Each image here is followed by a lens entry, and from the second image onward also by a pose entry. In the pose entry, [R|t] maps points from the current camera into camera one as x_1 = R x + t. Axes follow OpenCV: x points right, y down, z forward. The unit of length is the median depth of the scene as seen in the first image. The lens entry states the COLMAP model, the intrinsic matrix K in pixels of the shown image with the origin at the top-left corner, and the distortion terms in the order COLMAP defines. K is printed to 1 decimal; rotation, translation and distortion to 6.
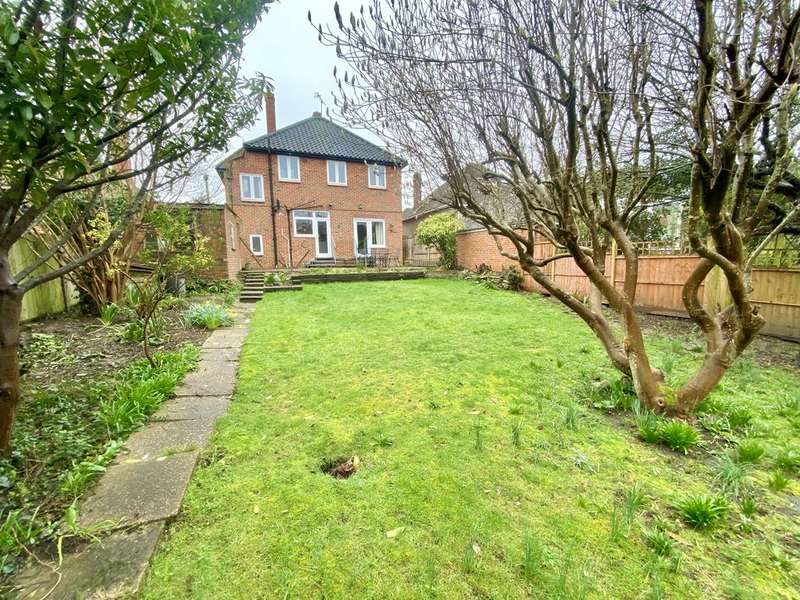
lens RADIAL K [[326.0, 0, 401.9], [0, 326.0, 301.4], [0, 0, 1]] dist [0.000497, 0.000003]
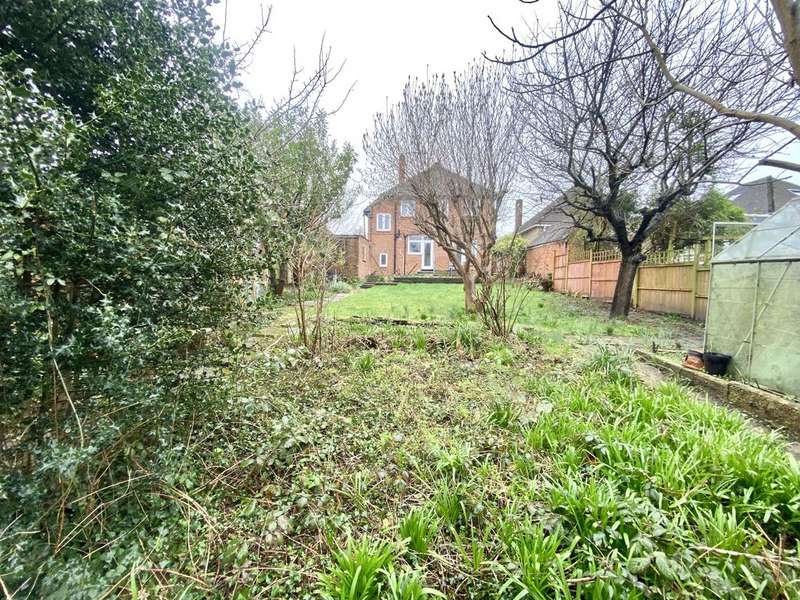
lens RADIAL K [[326.0, 0, 398.7], [0, 326.0, 299.0], [0, 0, 1]] dist [0.000497, 0.000003]
pose [[0.902502, 0.045101, -0.428317, 0.257593], [-0.075484, 0.995672, -0.054209, 0.077766], [0.424018, 0.081255, 0.902001, -0.291932]]
